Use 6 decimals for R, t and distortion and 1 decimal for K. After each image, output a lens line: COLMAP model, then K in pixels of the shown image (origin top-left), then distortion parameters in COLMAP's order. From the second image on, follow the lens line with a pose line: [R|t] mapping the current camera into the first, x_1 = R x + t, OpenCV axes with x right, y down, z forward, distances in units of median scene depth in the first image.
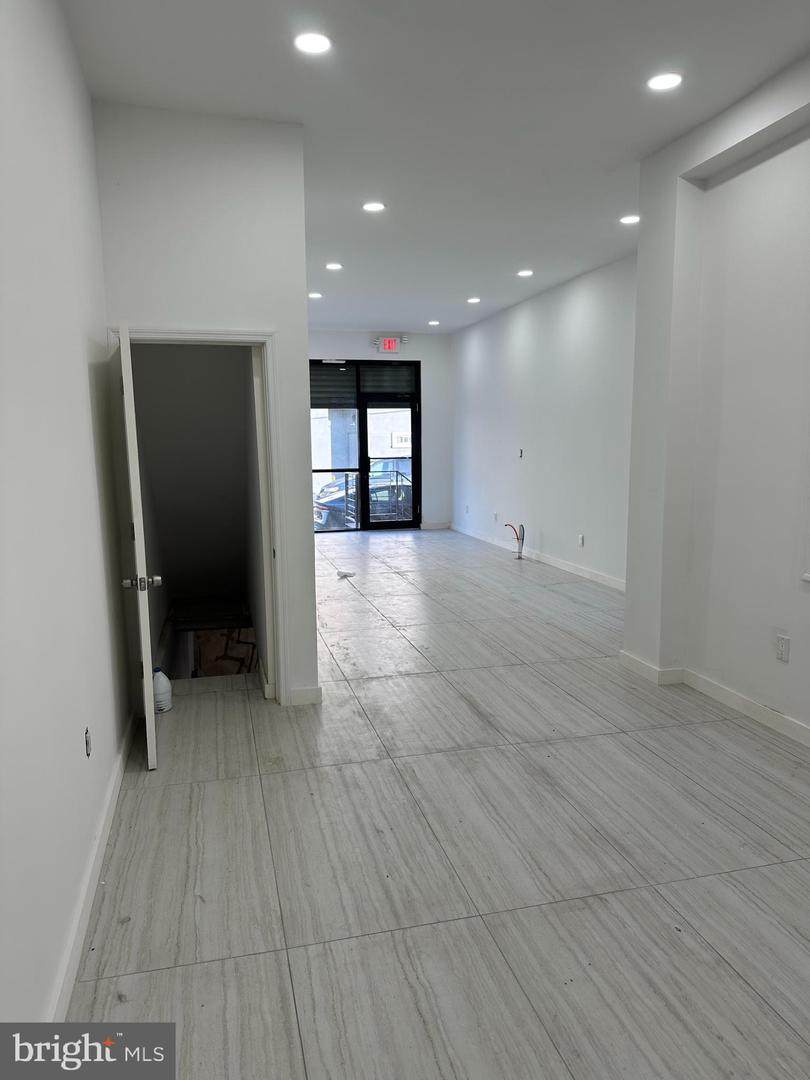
lens RADIAL K [[747.6, 0, 405.0], [0, 747.6, 540.0], [0, 0, 1]] dist [0.108029, -0.176190]
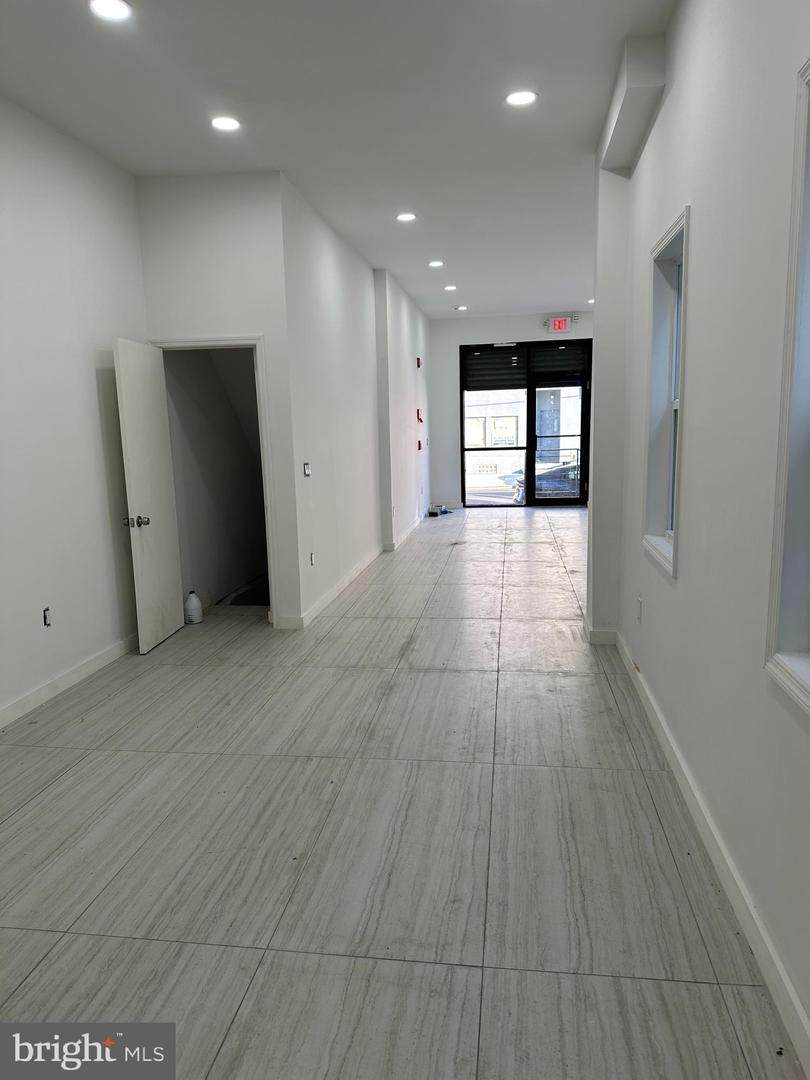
lens RADIAL K [[747.6, 0, 405.0], [0, 747.6, 540.0], [0, 0, 1]] dist [0.108029, -0.176190]
pose [[0.925511, 0.046334, -0.375876, 0.185793], [-0.036764, 0.998792, 0.032598, 0.006898], [0.376932, -0.016352, 0.926097, -0.035940]]
